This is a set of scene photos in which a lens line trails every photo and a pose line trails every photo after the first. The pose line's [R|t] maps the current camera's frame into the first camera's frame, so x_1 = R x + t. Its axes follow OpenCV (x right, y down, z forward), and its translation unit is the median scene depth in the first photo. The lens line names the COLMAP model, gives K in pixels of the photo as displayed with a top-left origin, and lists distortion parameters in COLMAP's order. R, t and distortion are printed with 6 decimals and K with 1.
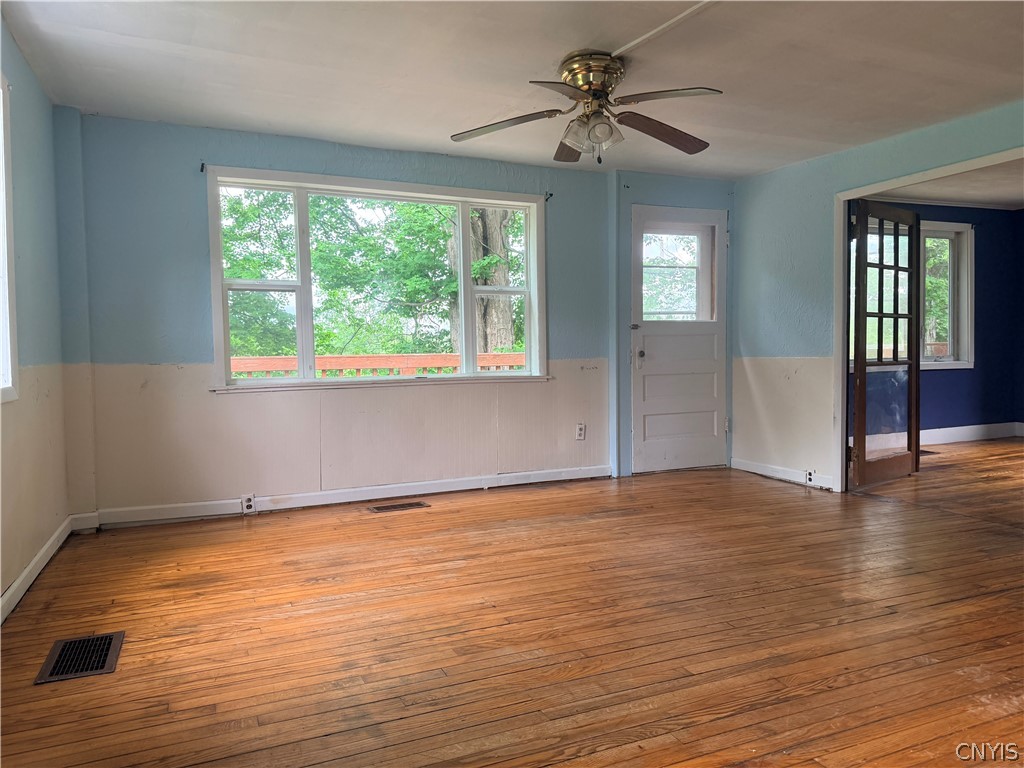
lens RADIAL K [[724.2, 0, 512.0], [0, 724.2, 384.0], [0, 0, 1]] dist [-0.004188, -0.003247]
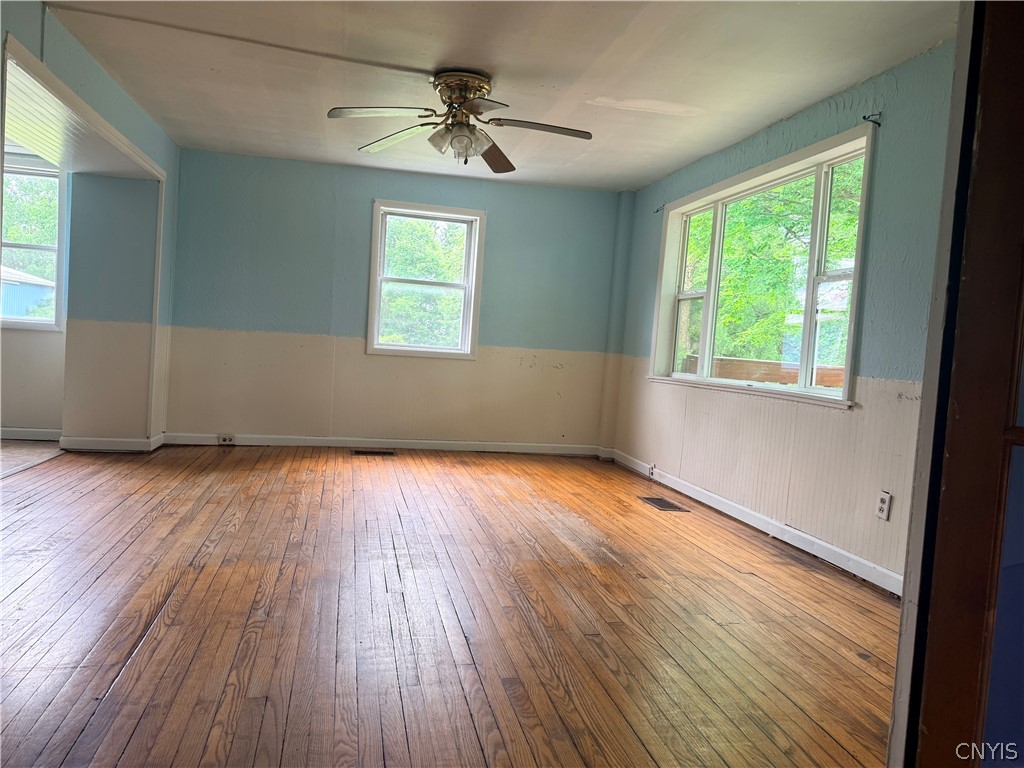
lens RADIAL K [[724.2, 0, 512.0], [0, 724.2, 384.0], [0, 0, 1]] dist [-0.004188, -0.003247]
pose [[-0.188059, 0.059698, -0.980342, 0.861804], [-0.111729, 0.990371, 0.081741, -0.055407], [0.975782, 0.124904, -0.179578, 0.945663]]
